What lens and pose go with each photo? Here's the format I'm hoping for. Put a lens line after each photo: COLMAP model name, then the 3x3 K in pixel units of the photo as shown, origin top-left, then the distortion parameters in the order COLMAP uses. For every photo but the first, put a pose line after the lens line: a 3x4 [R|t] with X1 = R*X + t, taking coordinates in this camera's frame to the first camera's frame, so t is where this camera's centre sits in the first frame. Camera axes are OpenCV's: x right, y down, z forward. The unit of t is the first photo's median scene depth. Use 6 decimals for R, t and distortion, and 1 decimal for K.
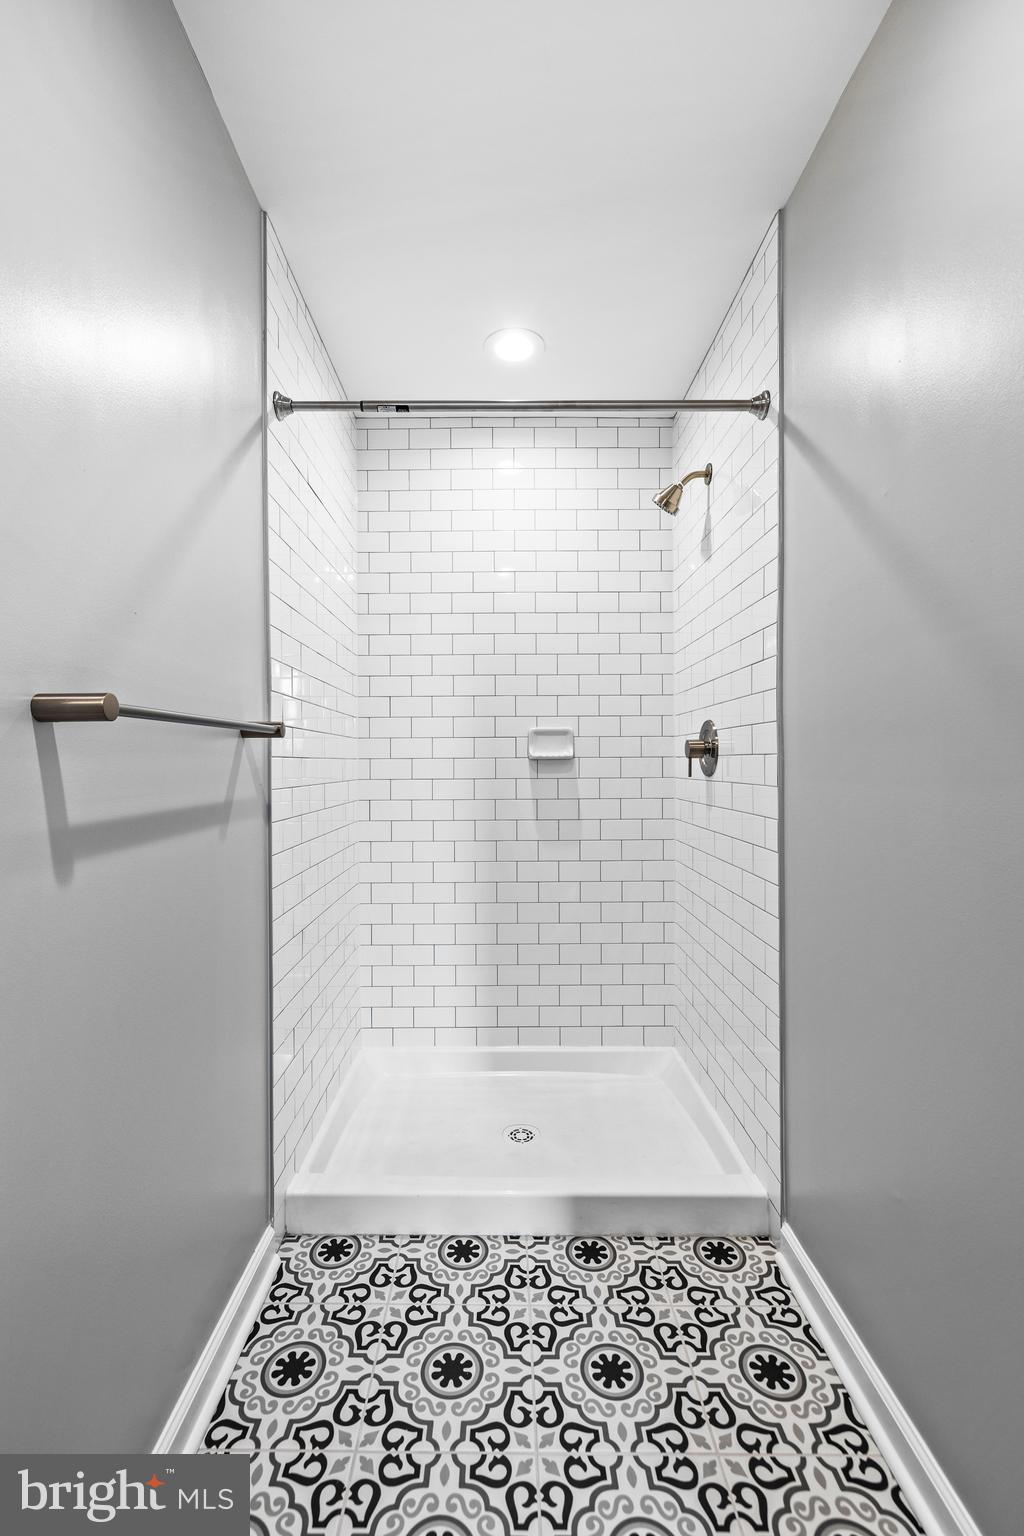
lens RADIAL K [[651.5, 0, 488.7], [0, 651.5, 759.3], [0, 0, 1]] dist [0.000343, 0.000485]
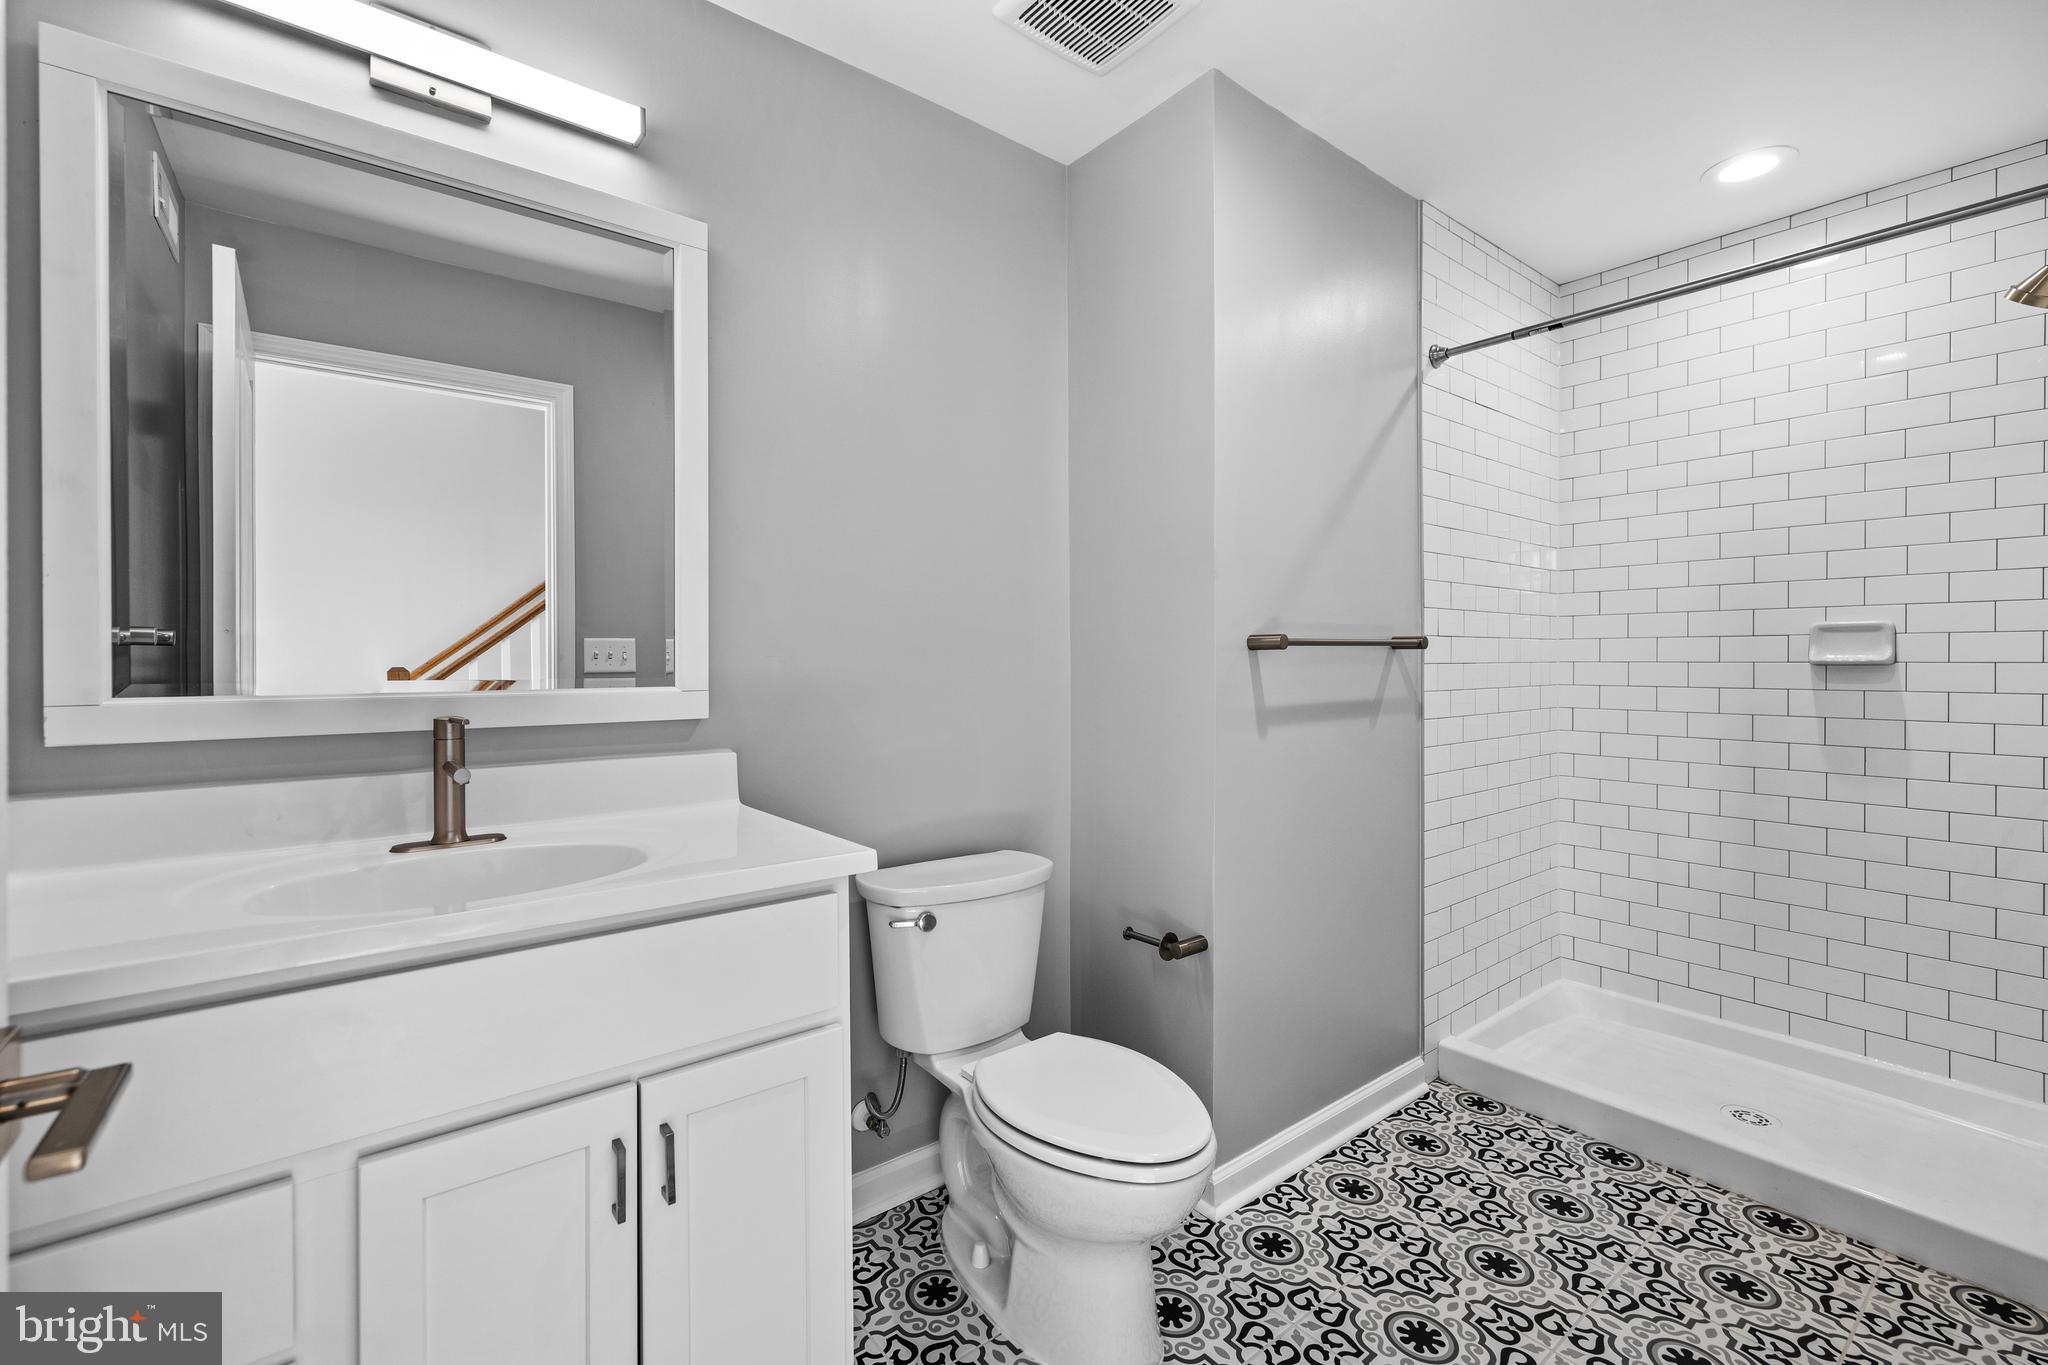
lens RADIAL K [[868.7, 0, 1023.4], [0, 868.7, 666.2], [0, 0, 1]] dist [0.000343, 0.000485]
pose [[0.633554, 0.011234, -0.773617, 0.267148], [0.002575, 0.999858, 0.016628, -0.017032], [0.773694, -0.012527, 0.633436, -0.351307]]
